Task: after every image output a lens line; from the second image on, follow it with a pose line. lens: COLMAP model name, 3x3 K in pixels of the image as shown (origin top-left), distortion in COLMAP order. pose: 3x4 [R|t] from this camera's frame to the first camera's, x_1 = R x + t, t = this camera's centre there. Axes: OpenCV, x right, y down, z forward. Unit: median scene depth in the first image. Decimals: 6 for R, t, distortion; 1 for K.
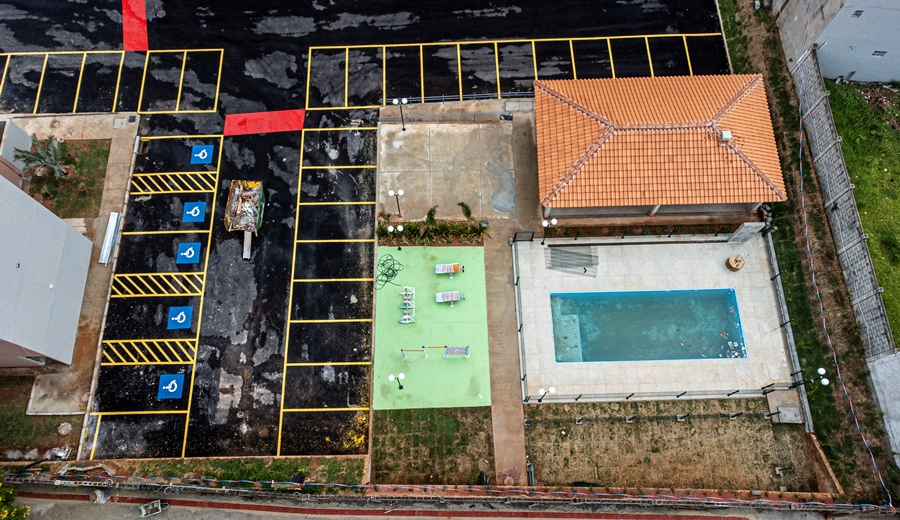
lens RADIAL K [[685.6, 0, 448.5], [0, 685.6, 255.0], [0, 0, 1]] dist [0.033298, 0.035709]
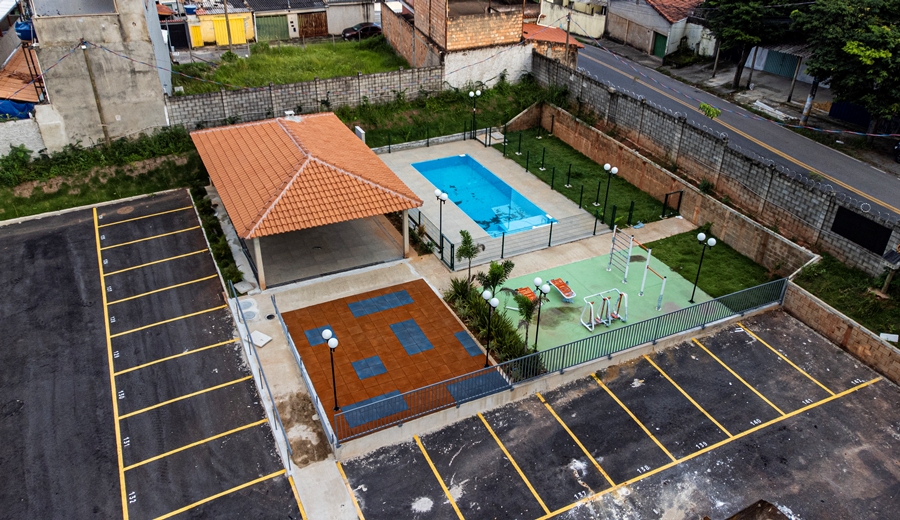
lens RADIAL K [[685.6, 0, 450.0], [0, 685.6, 257.5], [0, 0, 1]] dist [0.033298, 0.035709]
pose [[-0.421088, -0.466244, 0.778011, -0.511401], [0.845064, 0.109910, 0.523247, -0.436770], [-0.329472, 0.877802, 0.347724, 0.708331]]
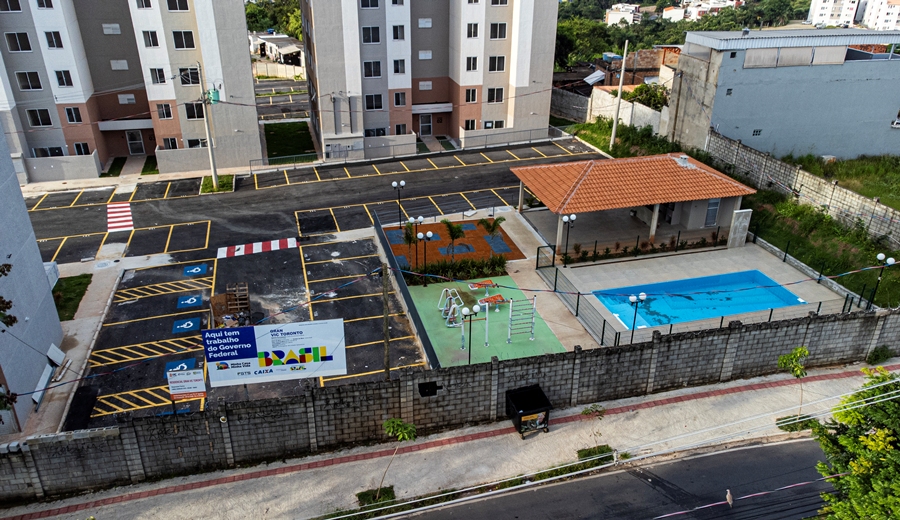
lens RADIAL K [[685.6, 0, 449.0], [0, 685.6, 256.5], [0, 0, 1]] dist [0.033298, 0.035709]
pose [[0.970212, -0.096045, 0.222405, -0.243944], [0.222339, 0.717570, -0.660044, 0.587973], [-0.096197, 0.689832, 0.717550, 0.289194]]
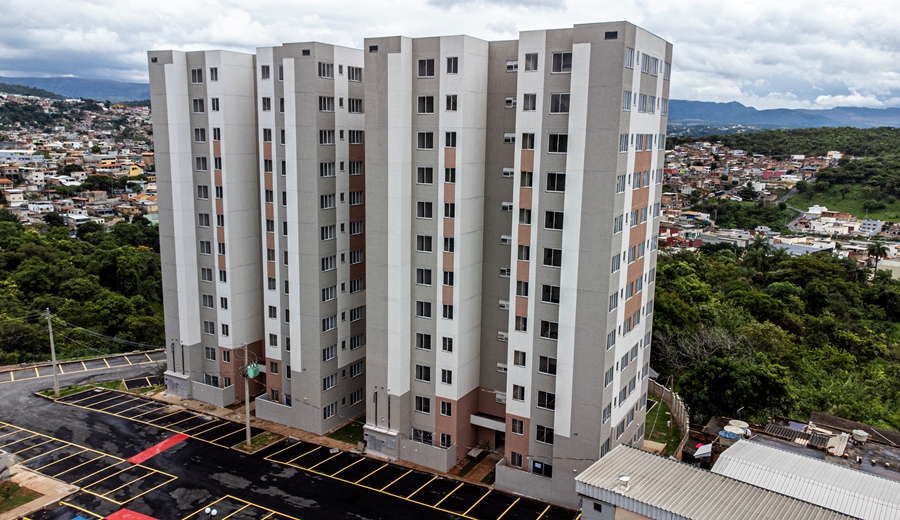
lens RADIAL K [[685.6, 0, 447.6], [0, 685.6, 253.9], [0, 0, 1]] dist [0.033298, 0.035709]
pose [[0.855888, 0.106300, -0.506119, 0.755192], [-0.490701, 0.475952, -0.729850, 0.197522], [0.163305, 0.873023, 0.459523, 0.197793]]
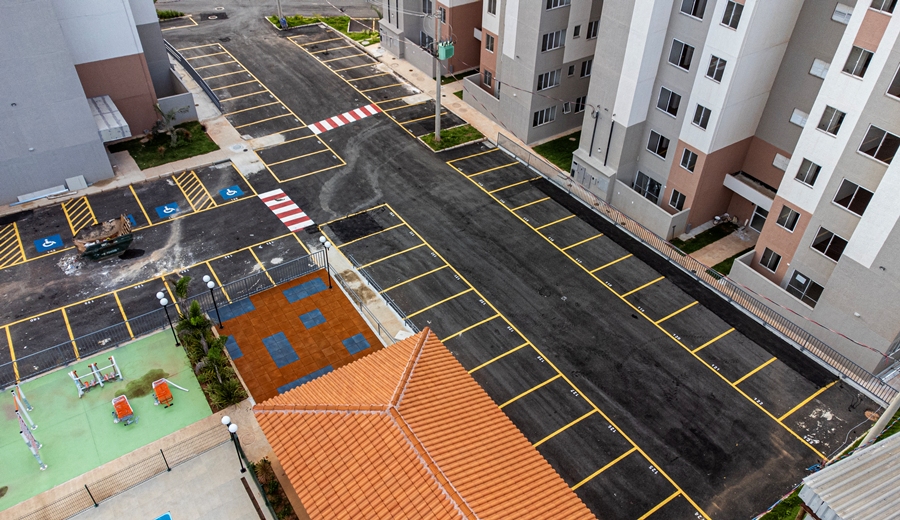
lens RADIAL K [[685.6, 0, 450.1], [0, 685.6, 256.5], [0, 0, 1]] dist [0.033298, 0.035709]
pose [[0.536279, 0.554530, -0.636318, 0.574050], [-0.798663, 0.577254, -0.170044, -0.190141], [0.273023, 0.599395, 0.752452, 0.393595]]
